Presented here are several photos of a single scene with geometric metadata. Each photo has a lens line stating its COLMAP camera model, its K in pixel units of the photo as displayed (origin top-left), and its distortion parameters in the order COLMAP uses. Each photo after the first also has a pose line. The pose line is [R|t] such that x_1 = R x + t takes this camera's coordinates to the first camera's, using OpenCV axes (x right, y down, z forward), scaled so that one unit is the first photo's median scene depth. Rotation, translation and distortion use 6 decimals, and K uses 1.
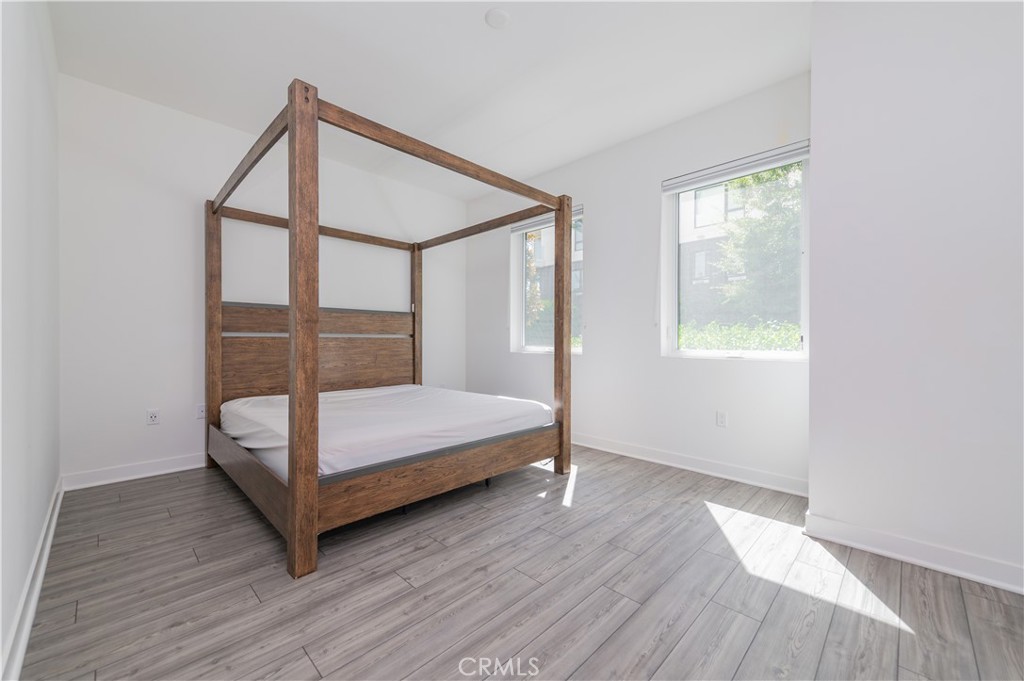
lens RADIAL K [[396.9, 0, 530.6], [0, 396.9, 333.9], [0, 0, 1]] dist [0.008949, -0.000225]
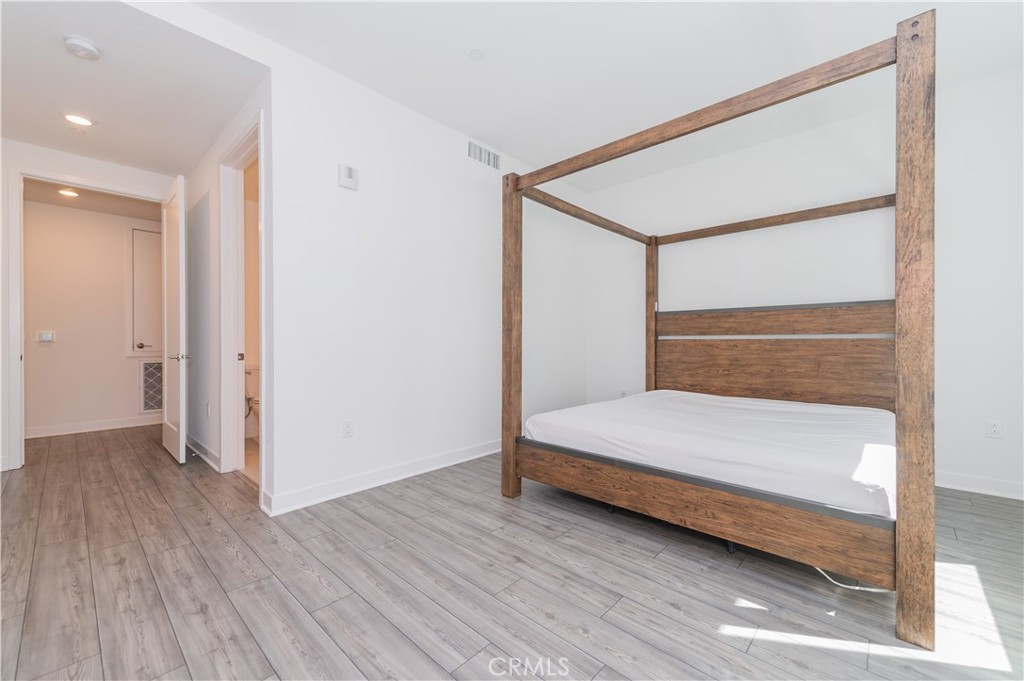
lens RADIAL K [[401.5, 0, 508.4], [0, 401.5, 333.1], [0, 0, 1]] dist [0.008014, -0.000689]
pose [[0.013940, -0.023260, -0.999632, 0.709746], [0.017572, 0.999581, -0.023014, 0.010427], [0.999748, -0.017245, 0.014343, 0.717688]]
